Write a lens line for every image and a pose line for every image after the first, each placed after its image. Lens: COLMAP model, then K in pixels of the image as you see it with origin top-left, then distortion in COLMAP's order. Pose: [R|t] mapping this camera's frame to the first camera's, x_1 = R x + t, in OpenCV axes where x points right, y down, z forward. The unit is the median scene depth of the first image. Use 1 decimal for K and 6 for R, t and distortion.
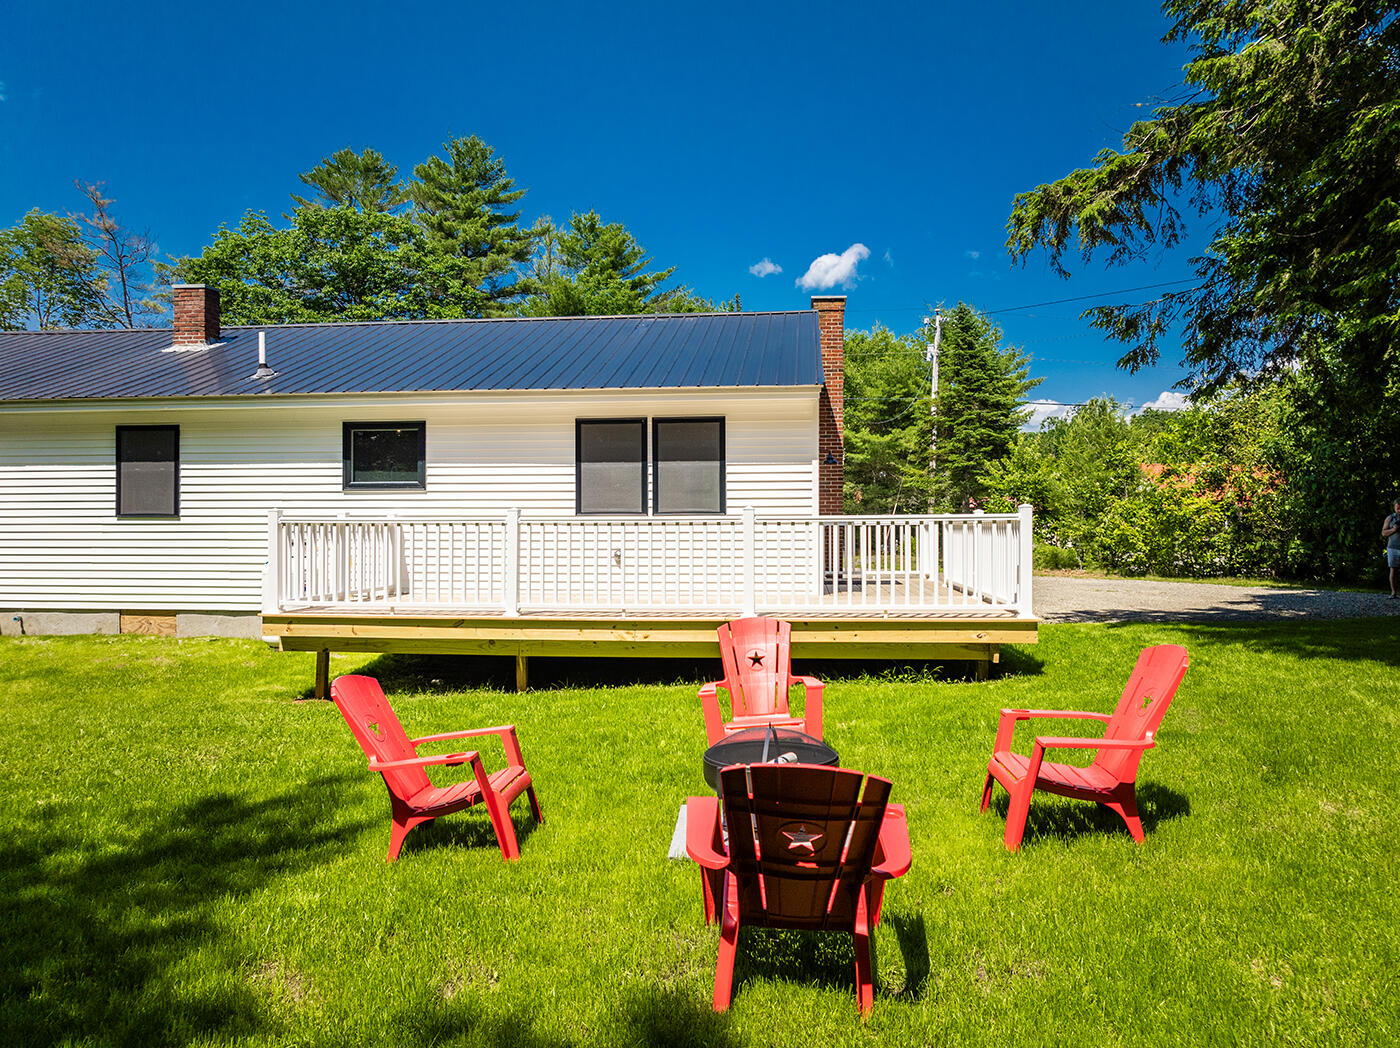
lens RADIAL K [[993.2, 0, 707.6], [0, 993.2, 508.9], [0, 0, 1]] dist [-0.024171, 0.009339]
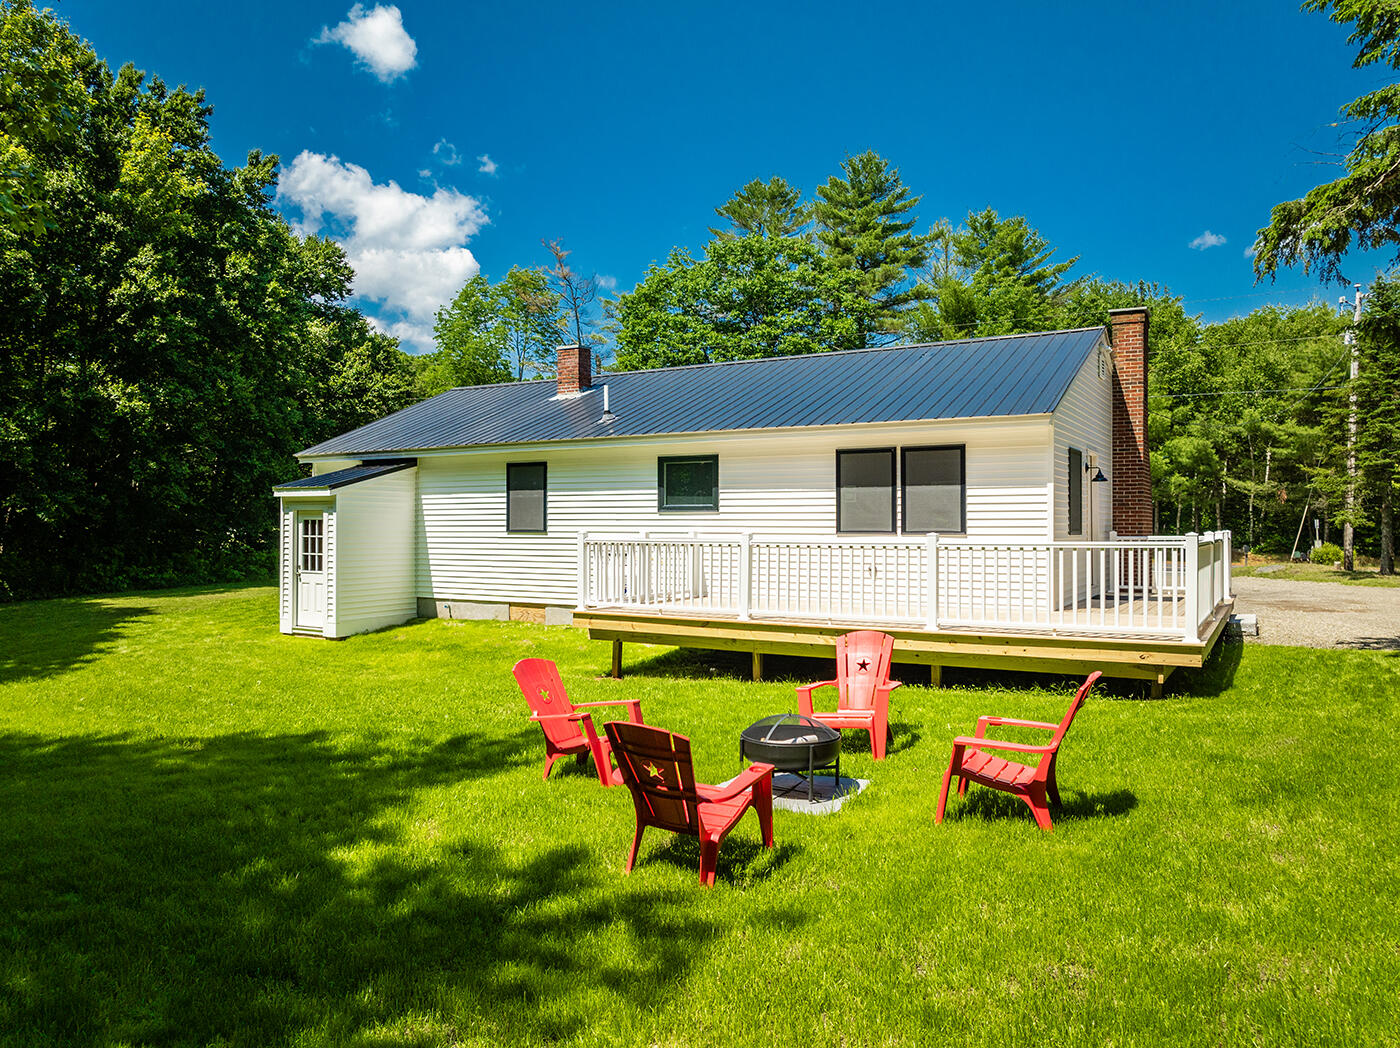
lens RADIAL K [[993.2, 0, 707.6], [0, 993.2, 508.9], [0, 0, 1]] dist [-0.024171, 0.009339]
pose [[0.911015, -0.004742, -0.412346, 0.196269], [0.006101, 0.999979, 0.001979, -0.024015], [0.412328, -0.004319, 0.911025, -0.105032]]
